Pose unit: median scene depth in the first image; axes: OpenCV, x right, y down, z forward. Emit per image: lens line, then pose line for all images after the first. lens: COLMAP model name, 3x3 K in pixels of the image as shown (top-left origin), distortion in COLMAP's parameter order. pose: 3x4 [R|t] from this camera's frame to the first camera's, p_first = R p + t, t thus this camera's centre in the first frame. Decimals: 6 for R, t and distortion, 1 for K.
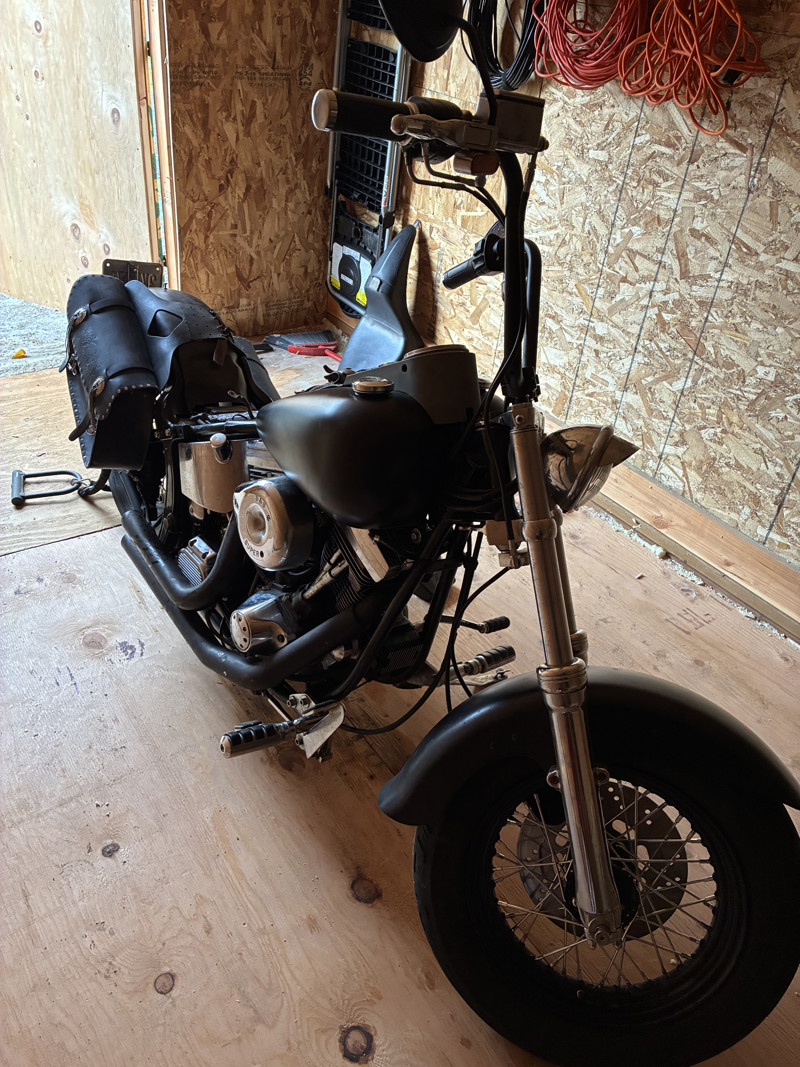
lens RADIAL K [[796.6, 0, 400.0], [0, 796.6, 533.5], [0, 0, 1]] dist [0.054116, -0.003467]
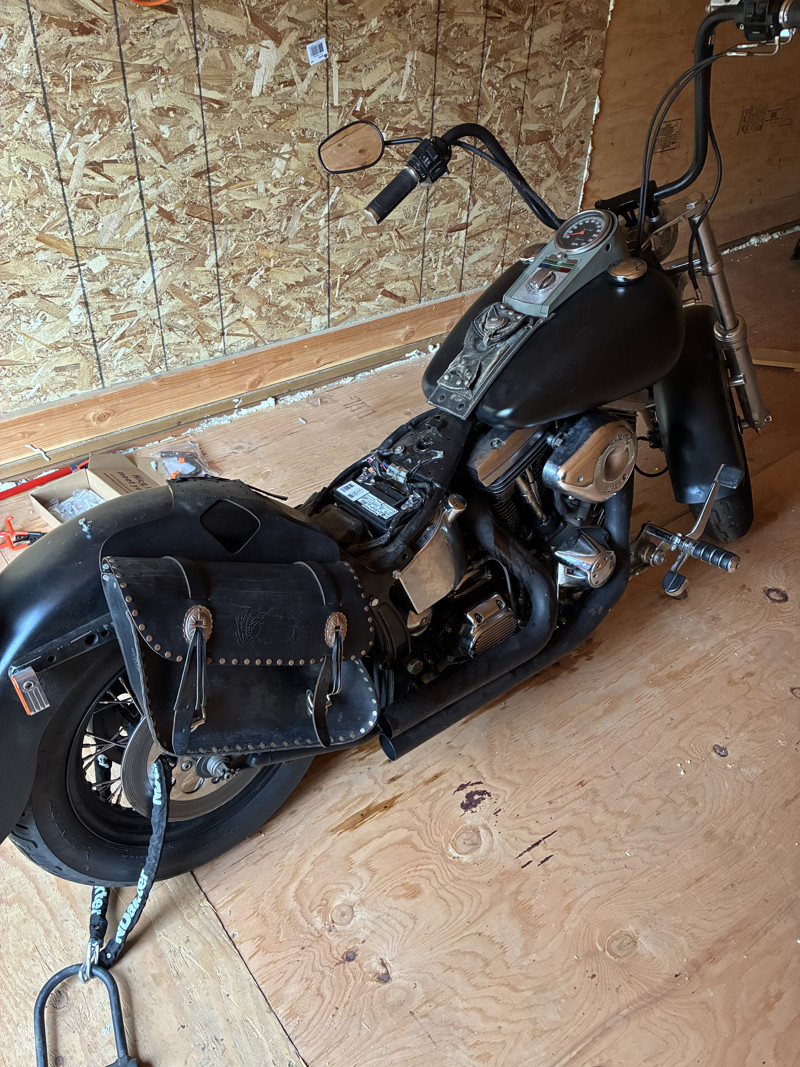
lens RADIAL K [[775.1, 0, 400.0], [0, 775.1, 533.5], [0, 0, 1]] dist [0.086137, -0.090092]
pose [[-0.011375, -0.723397, 0.690339, -0.612143], [0.542863, 0.575316, 0.611810, -0.482000], [-0.839744, 0.381719, 0.386161, 0.570392]]
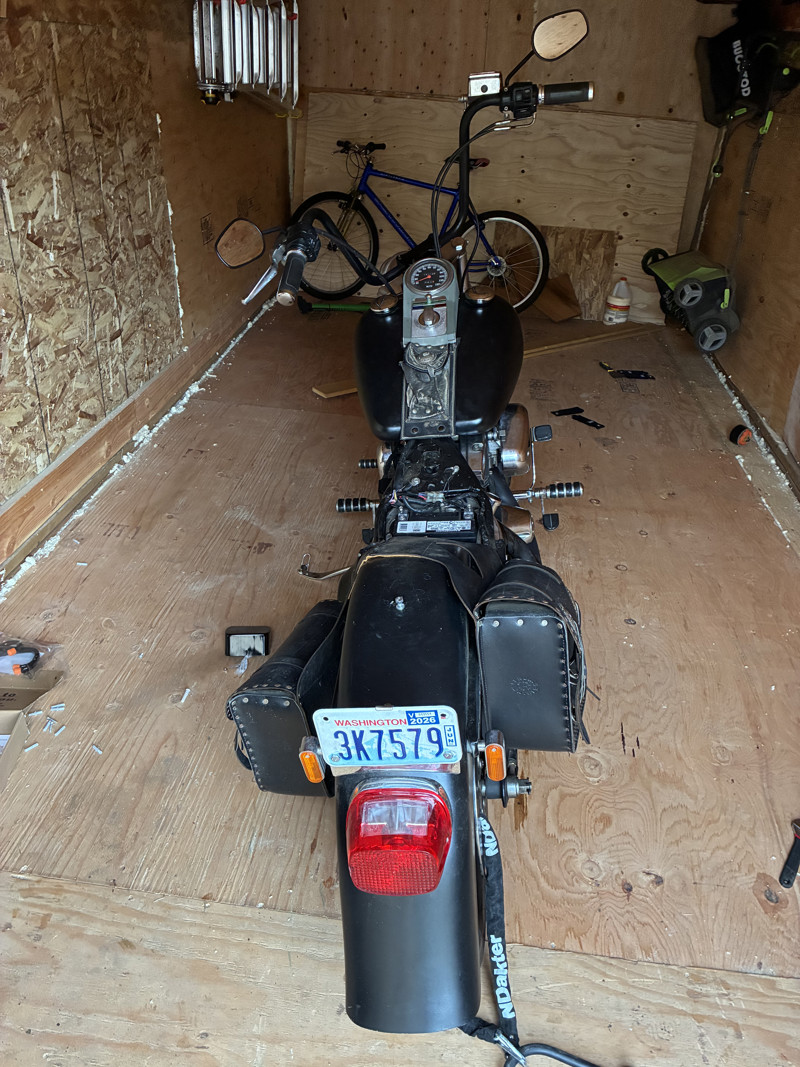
lens RADIAL K [[775.1, 0, 400.0], [0, 775.1, 533.5], [0, 0, 1]] dist [0.086137, -0.090092]
pose [[-0.707987, -0.480042, 0.517990, -0.499089], [0.302782, 0.456310, 0.836723, -0.706808], [-0.638026, 0.749227, -0.177713, 0.964711]]
